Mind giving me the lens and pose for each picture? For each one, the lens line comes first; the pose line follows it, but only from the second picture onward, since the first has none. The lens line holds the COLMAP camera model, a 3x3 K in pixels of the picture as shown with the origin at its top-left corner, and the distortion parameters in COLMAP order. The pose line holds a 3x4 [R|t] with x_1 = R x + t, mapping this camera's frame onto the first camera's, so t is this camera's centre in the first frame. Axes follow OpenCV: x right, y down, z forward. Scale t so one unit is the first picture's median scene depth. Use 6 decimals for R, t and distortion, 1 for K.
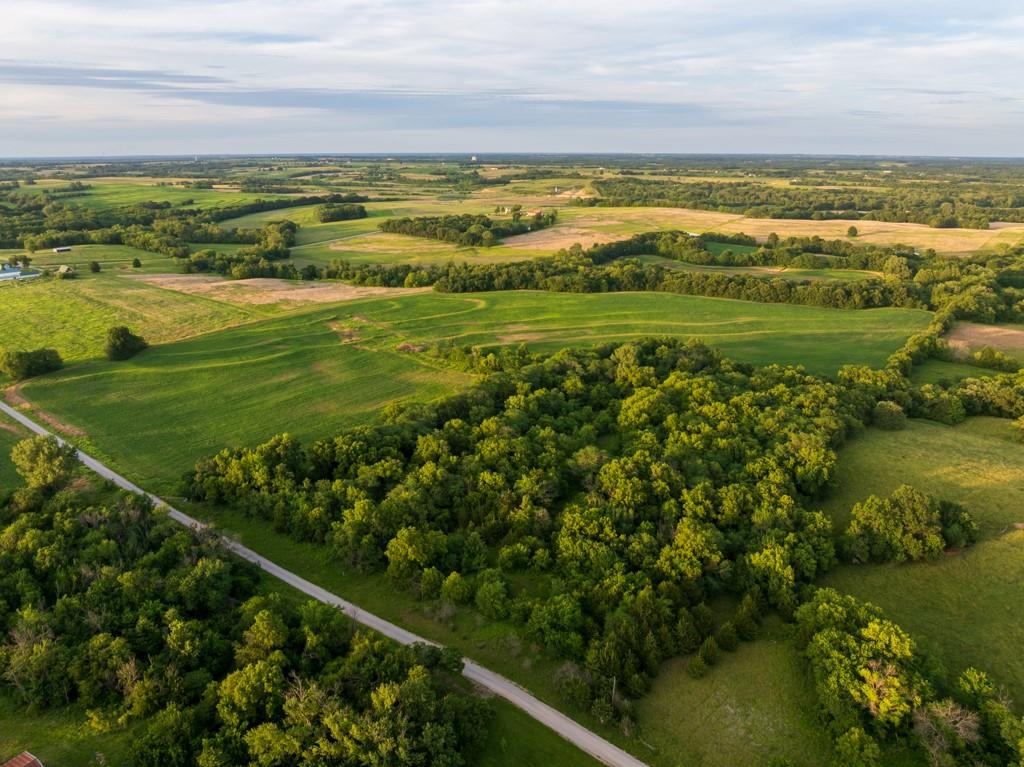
lens RADIAL K [[719.3, 0, 508.4], [0, 719.3, 395.8], [0, 0, 1]] dist [-0.034098, 0.002007]
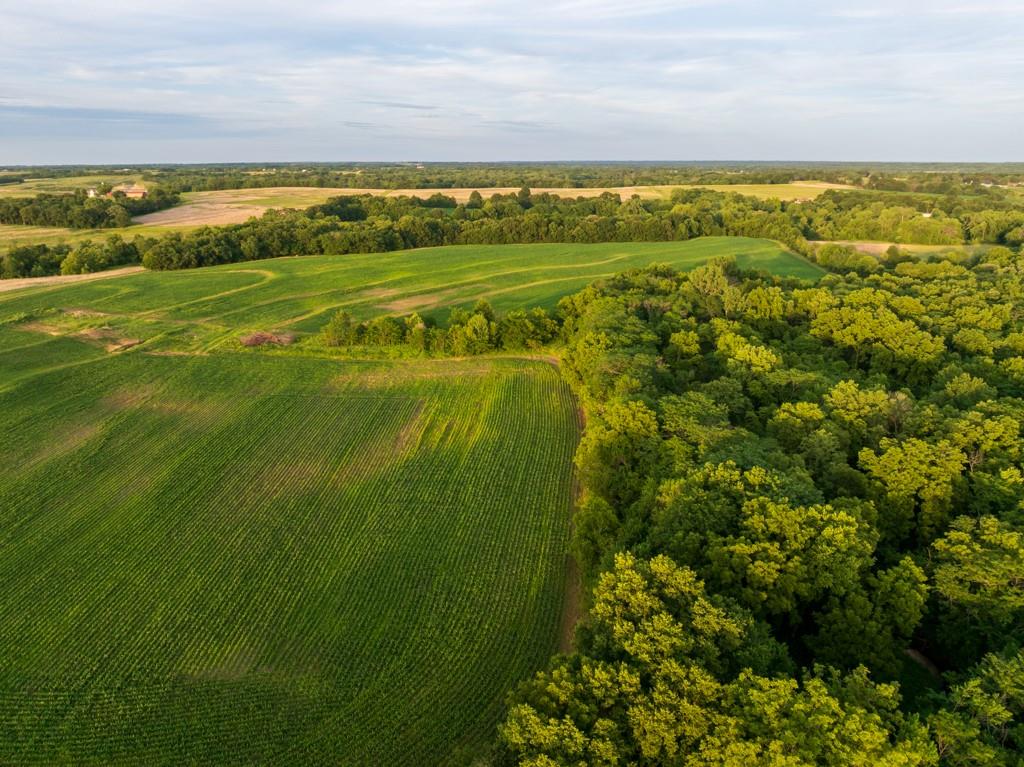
lens RADIAL K [[720.0, 0, 515.6], [0, 720.0, 382.1], [0, 0, 1]] dist [-0.057258, 0.028197]
pose [[0.792323, -0.176791, 0.583926, -0.435304], [0.196296, 0.980074, 0.030377, -0.025084], [-0.577661, 0.090554, 0.811238, 0.707033]]
